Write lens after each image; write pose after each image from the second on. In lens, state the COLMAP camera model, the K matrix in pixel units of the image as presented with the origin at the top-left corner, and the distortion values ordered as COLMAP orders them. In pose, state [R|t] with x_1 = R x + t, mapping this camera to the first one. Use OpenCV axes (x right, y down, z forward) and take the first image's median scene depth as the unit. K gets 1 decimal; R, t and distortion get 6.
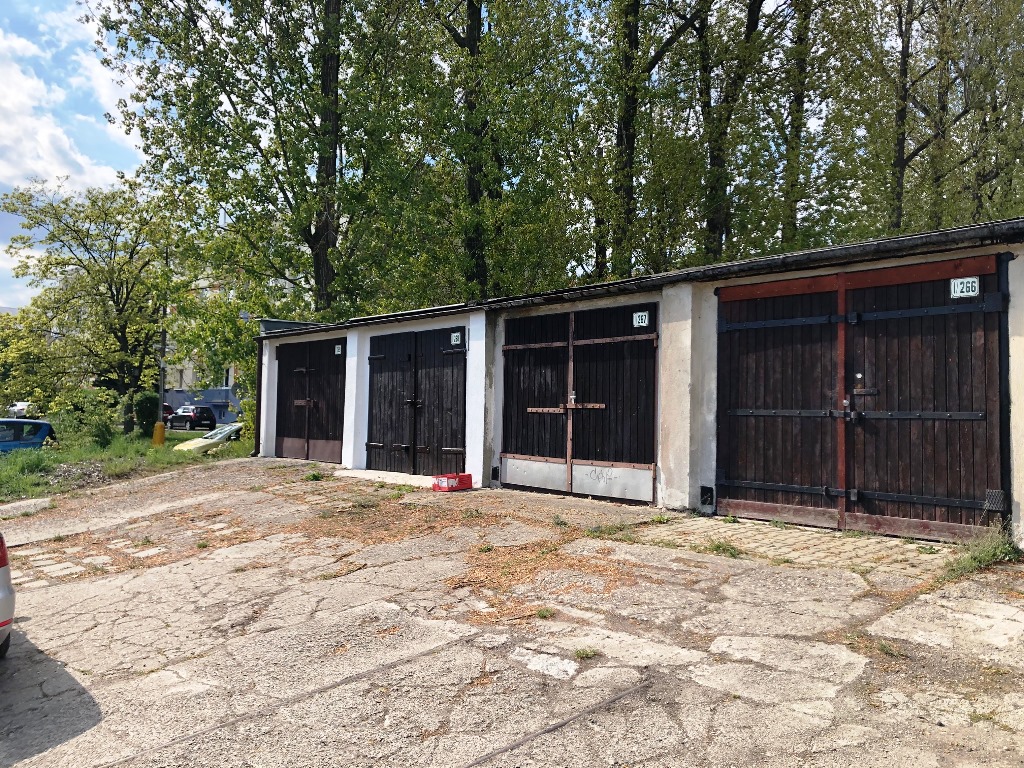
lens RADIAL K [[841.9, 0, 491.9], [0, 841.9, 381.0], [0, 0, 1]] dist [0.036524, -0.018505]
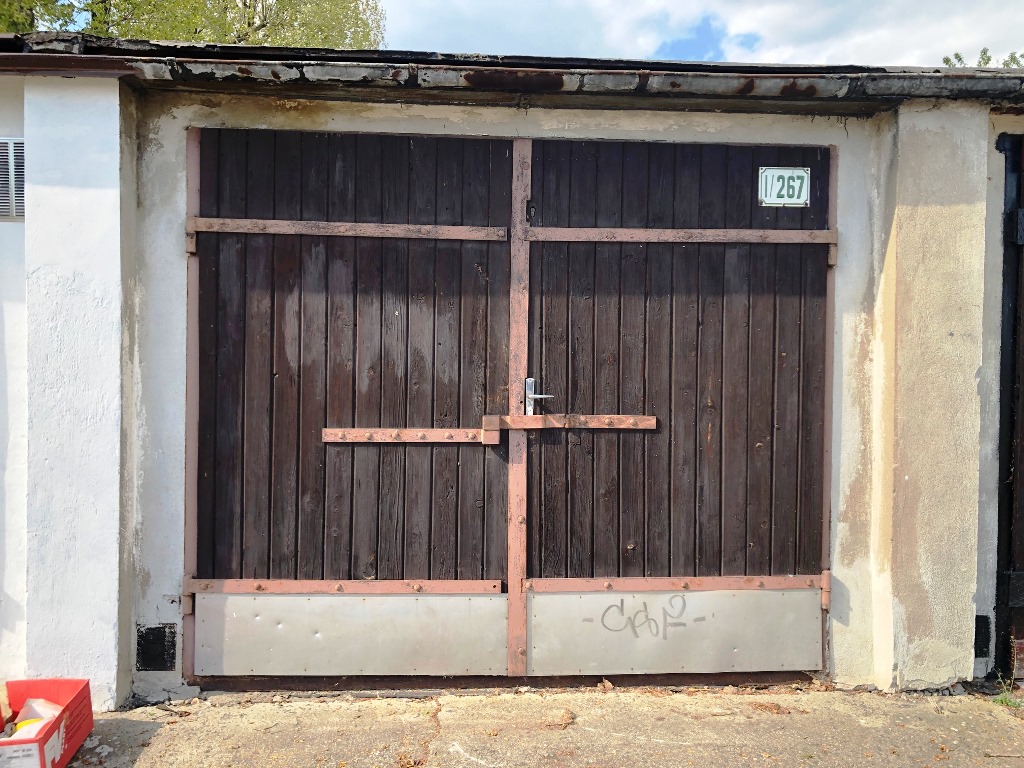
lens RADIAL K [[841.9, 0, 491.9], [0, 841.9, 381.0], [0, 0, 1]] dist [0.036524, -0.018505]
pose [[0.580563, -0.030988, 0.813625, -0.188021], [-0.030311, 0.997760, 0.059630, -0.006365], [-0.813651, -0.059281, 0.578323, 0.823019]]
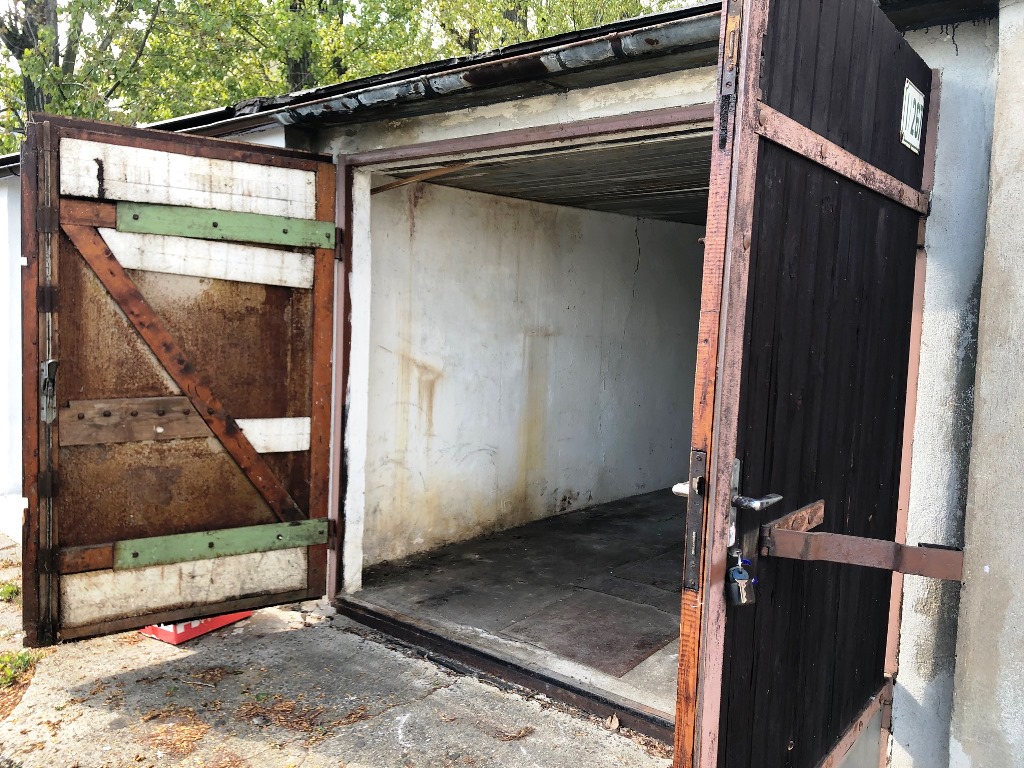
lens RADIAL K [[841.9, 0, 491.9], [0, 841.9, 381.0], [0, 0, 1]] dist [0.036524, -0.018505]
pose [[0.980954, 0.004909, 0.194178, 0.008914], [-0.027633, 0.993040, 0.114488, -0.023105], [-0.192265, -0.117673, 0.974262, 0.697496]]
